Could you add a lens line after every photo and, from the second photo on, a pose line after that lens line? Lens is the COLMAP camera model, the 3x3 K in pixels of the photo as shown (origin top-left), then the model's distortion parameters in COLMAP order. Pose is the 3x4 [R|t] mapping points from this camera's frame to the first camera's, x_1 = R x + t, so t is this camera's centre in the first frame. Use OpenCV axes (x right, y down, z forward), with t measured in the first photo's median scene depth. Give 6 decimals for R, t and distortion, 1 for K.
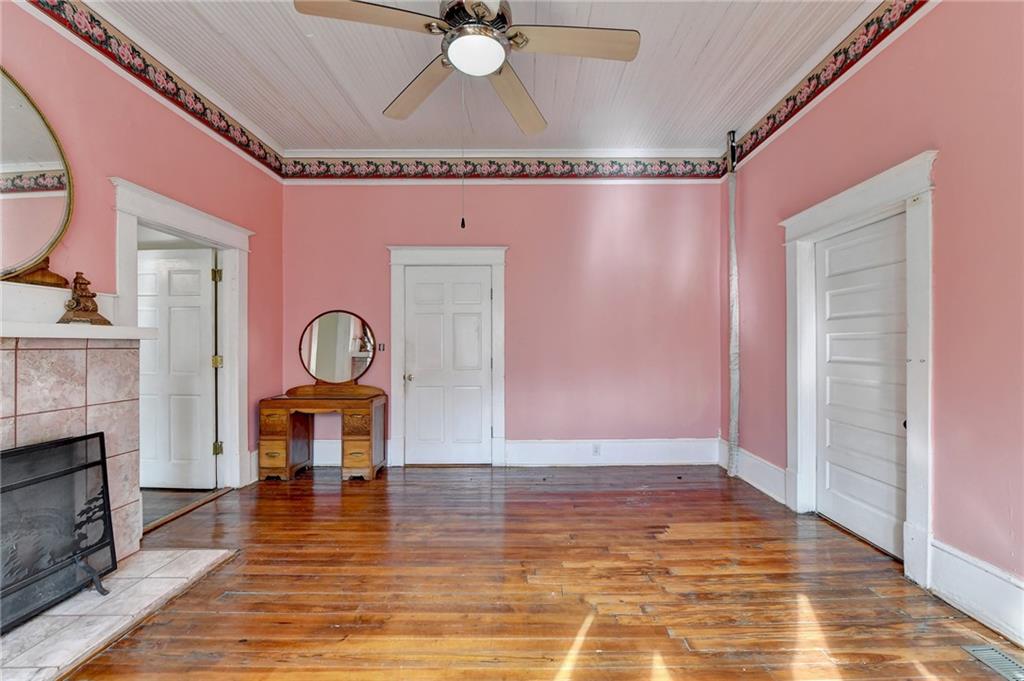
lens RADIAL K [[414.5, 0, 515.9], [0, 414.5, 346.0], [0, 0, 1]] dist [-0.003709, -0.001234]
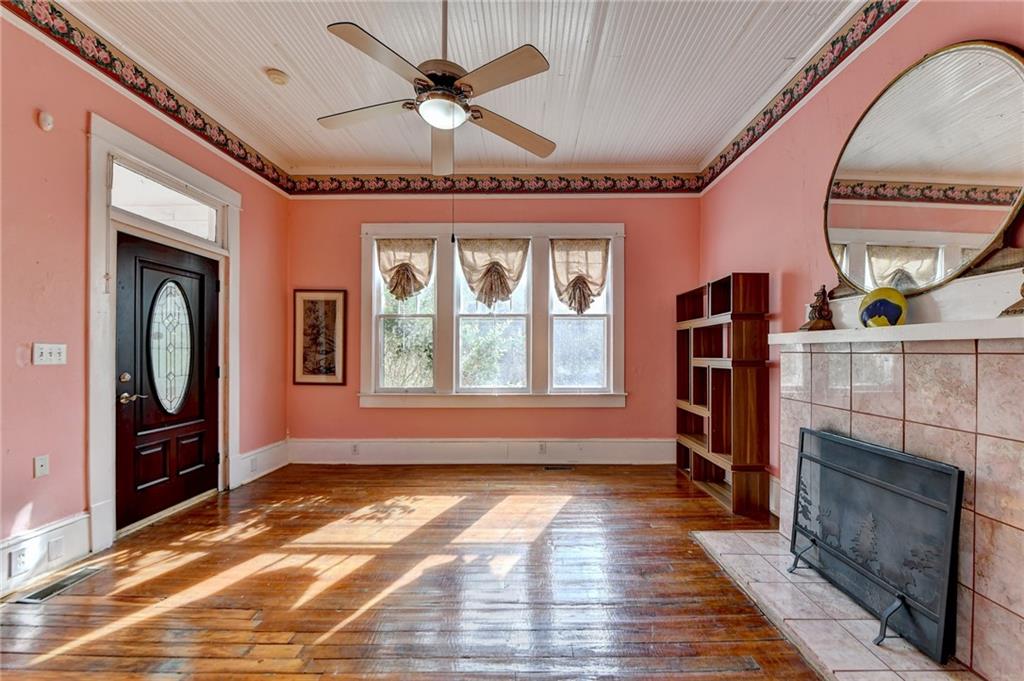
lens RADIAL K [[414.5, 0, 516.8], [0, 414.5, 350.7], [0, 0, 1]] dist [-0.003709, -0.001234]
pose [[-0.999993, 0.001969, 0.003219, -0.254157], [0.001968, 0.999998, -0.000438, 0.000436], [-0.003220, -0.000431, -0.999995, 1.807156]]
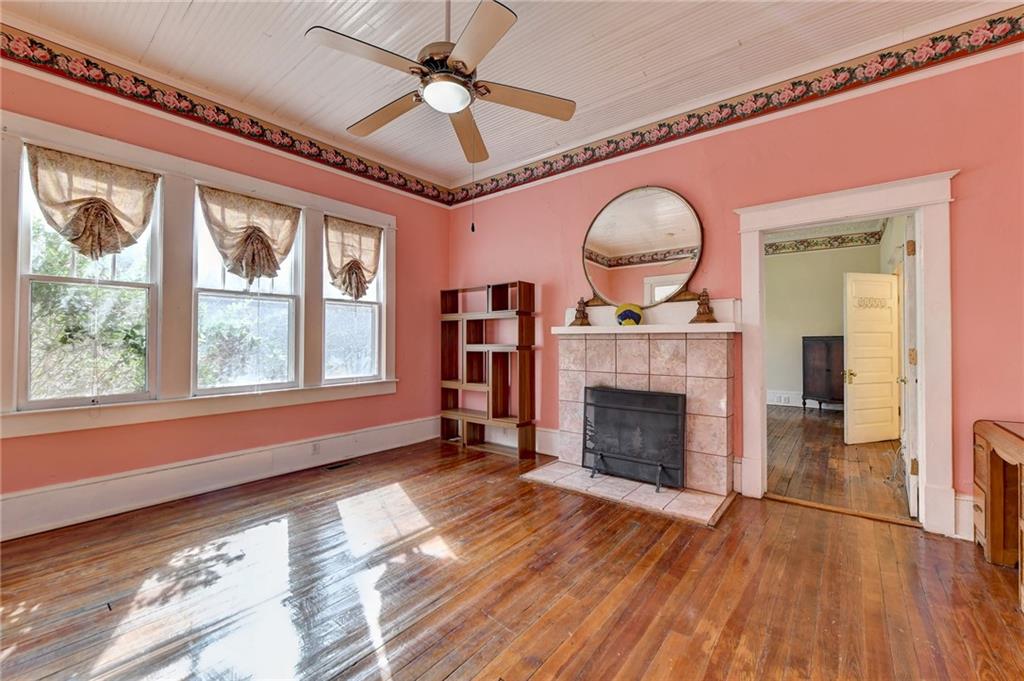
lens RADIAL K [[414.5, 0, 516.4], [0, 414.5, 334.1], [0, 0, 1]] dist [-0.003709, -0.001234]
pose [[-0.623611, -0.009365, -0.781679, 0.601423], [0.000978, 0.999918, -0.012760, 0.007259], [0.781734, -0.008722, -0.623551, 1.546450]]
